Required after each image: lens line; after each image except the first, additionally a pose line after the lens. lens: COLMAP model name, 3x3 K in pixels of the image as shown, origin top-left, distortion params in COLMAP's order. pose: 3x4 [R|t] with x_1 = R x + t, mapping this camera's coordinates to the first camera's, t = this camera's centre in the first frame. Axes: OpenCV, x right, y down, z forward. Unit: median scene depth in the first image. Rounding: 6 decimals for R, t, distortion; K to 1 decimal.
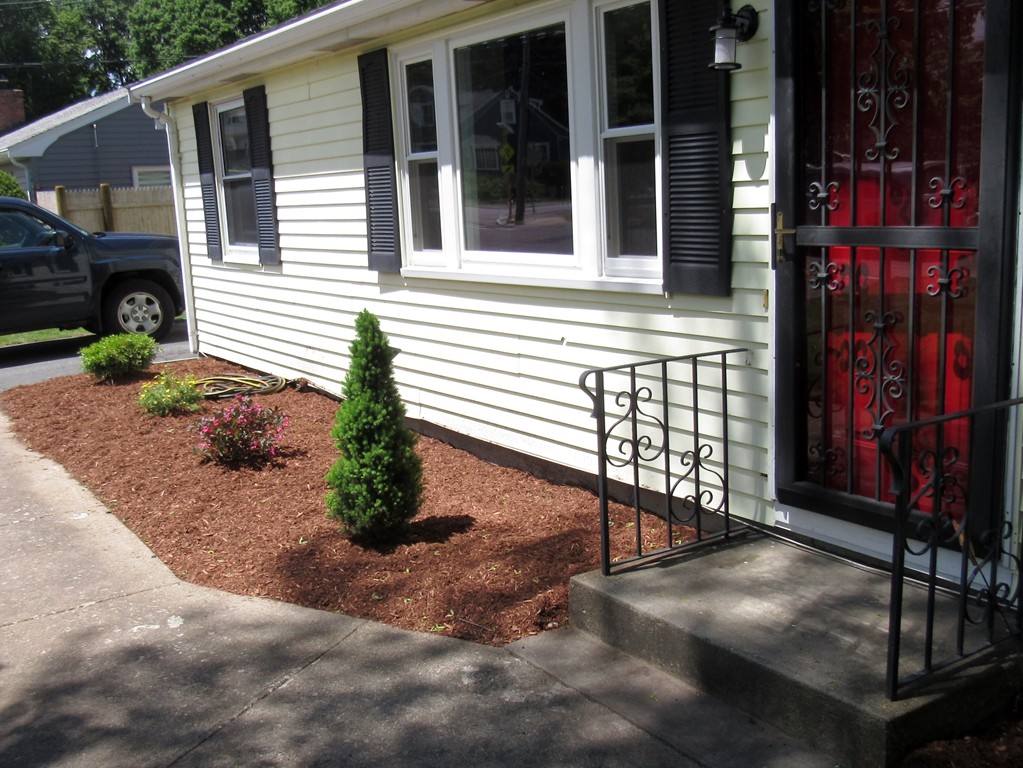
lens RADIAL K [[1088.7, 0, 511.5], [0, 1088.7, 384.0], [0, 0, 1]] dist [-0.015497, -0.010053]
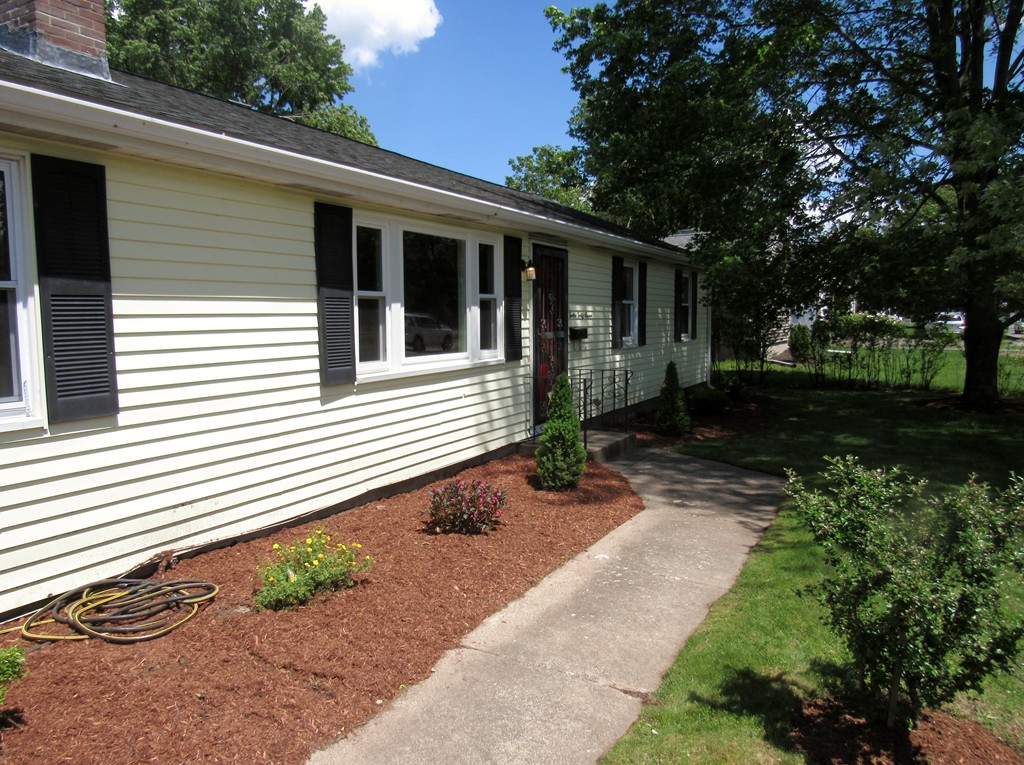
lens RADIAL K [[728.7, 0, 512.0], [0, 728.7, 382.5], [0, 0, 1]] dist [-0.004643, 0.002857]
pose [[-0.465888, -0.034697, 0.884163, -0.975993], [0.183369, 0.973753, 0.134835, -0.189401], [-0.865635, 0.224946, -0.447298, 1.267317]]
